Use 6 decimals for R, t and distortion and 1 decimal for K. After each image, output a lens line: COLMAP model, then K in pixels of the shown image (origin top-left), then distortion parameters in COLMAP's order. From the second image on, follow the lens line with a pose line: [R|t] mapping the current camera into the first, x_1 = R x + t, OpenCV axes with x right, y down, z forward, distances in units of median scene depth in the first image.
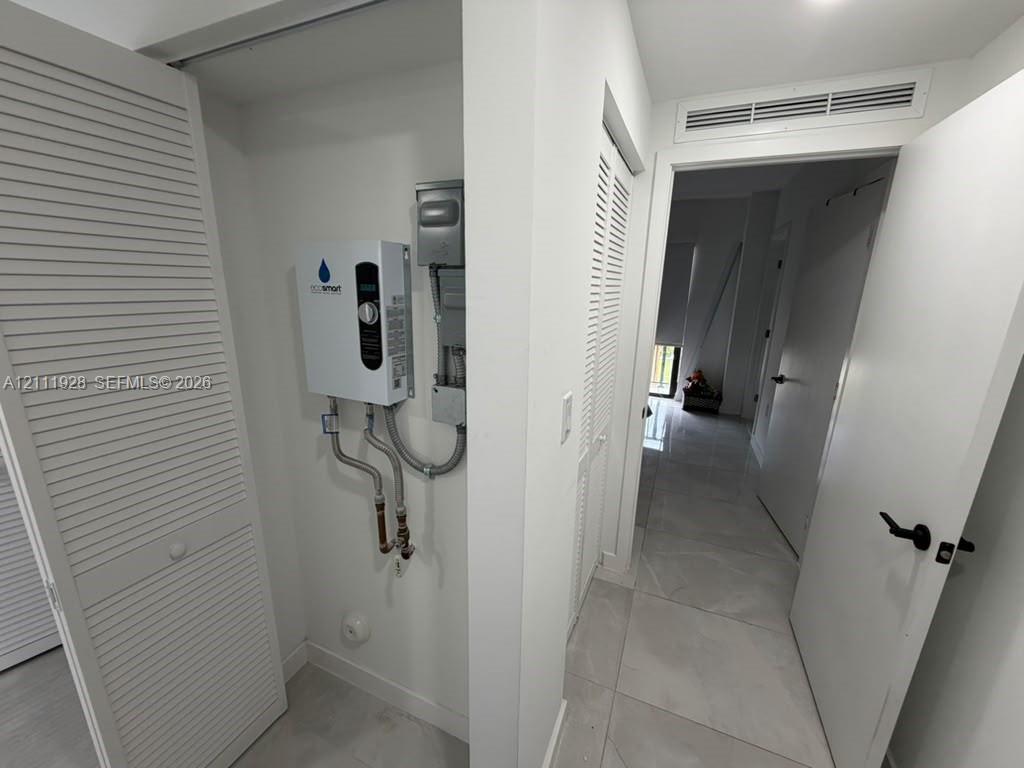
lens RADIAL K [[407.5, 0, 512.4], [0, 407.5, 387.1], [0, 0, 1]] dist [0.000952, -0.000618]
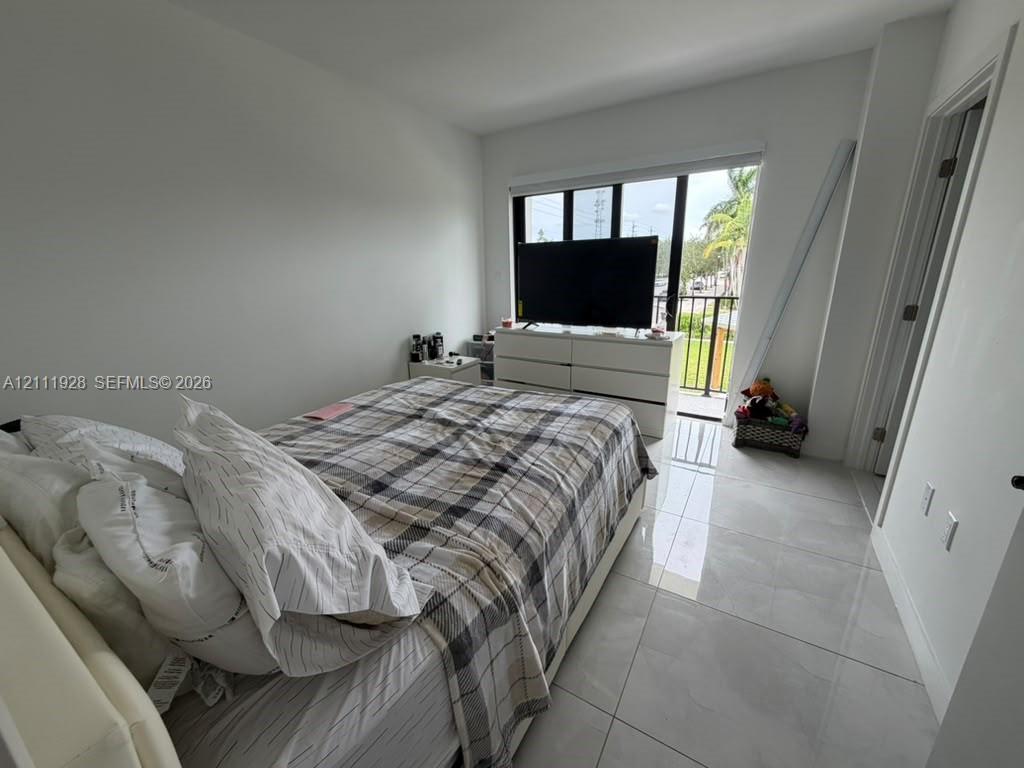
lens RADIAL K [[408.4, 0, 514.2], [0, 408.4, 387.4], [0, 0, 1]] dist [-0.000613, -0.000379]
pose [[0.989960, -0.000341, -0.141349, 0.190533], [0.006702, 0.998986, 0.044527, -0.057222], [0.141191, -0.045028, 0.988958, 0.383408]]
